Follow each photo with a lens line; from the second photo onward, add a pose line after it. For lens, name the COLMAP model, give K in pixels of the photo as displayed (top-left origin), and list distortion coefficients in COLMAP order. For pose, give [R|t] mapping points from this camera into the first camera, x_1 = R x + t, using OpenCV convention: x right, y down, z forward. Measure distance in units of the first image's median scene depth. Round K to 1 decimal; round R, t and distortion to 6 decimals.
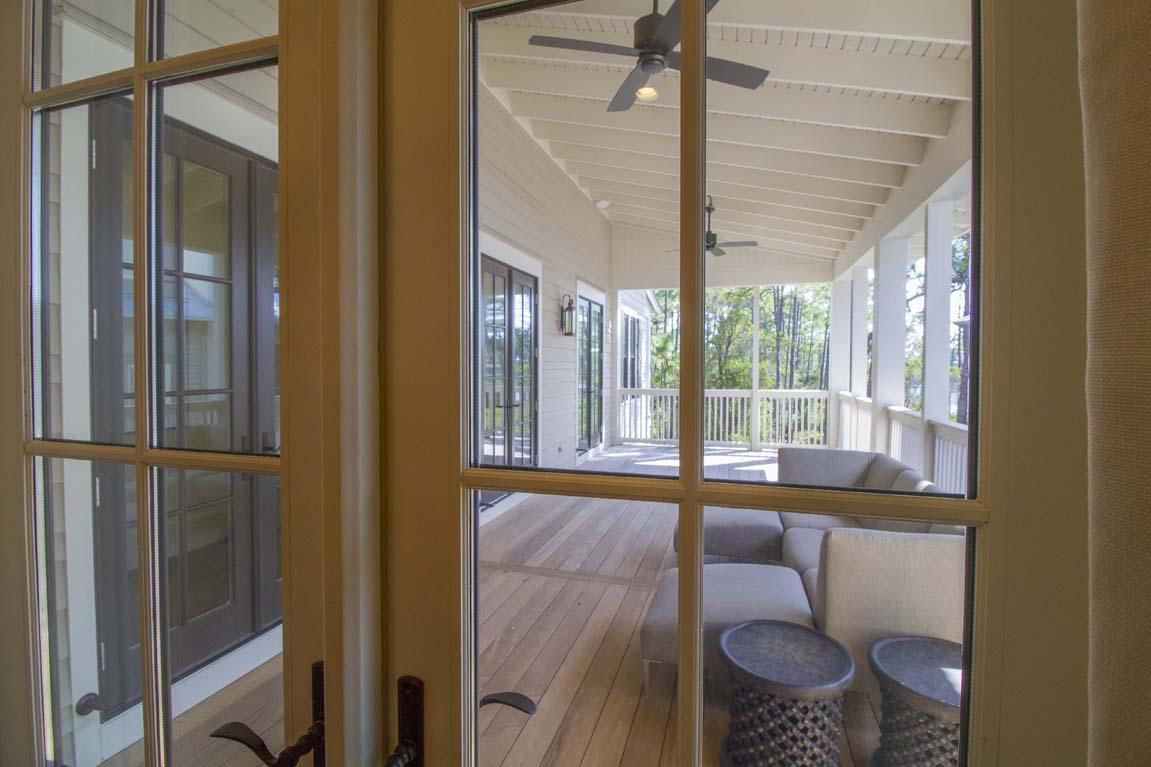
lens RADIAL K [[531.9, 0, 582.8], [0, 531.9, 375.9], [0, 0, 1]] dist [0.000368, -0.019879]
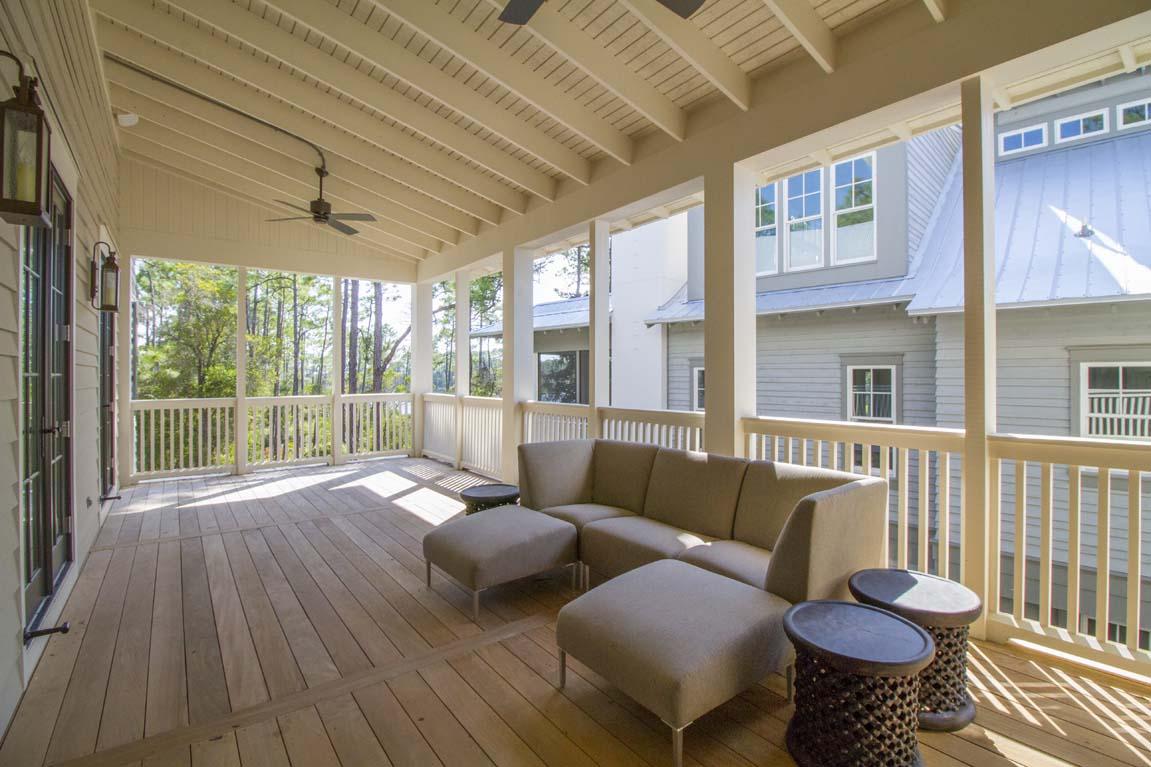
lens RADIAL K [[523.9, 0, 574.2], [0, 523.9, 377.5], [0, 0, 1]] dist [0.001652, -0.030600]
pose [[0.590605, 0.000014, 0.806961, -0.242375], [0.015617, 0.999813, -0.011447, 0.025187], [-0.806810, 0.019363, 0.590494, 0.308544]]
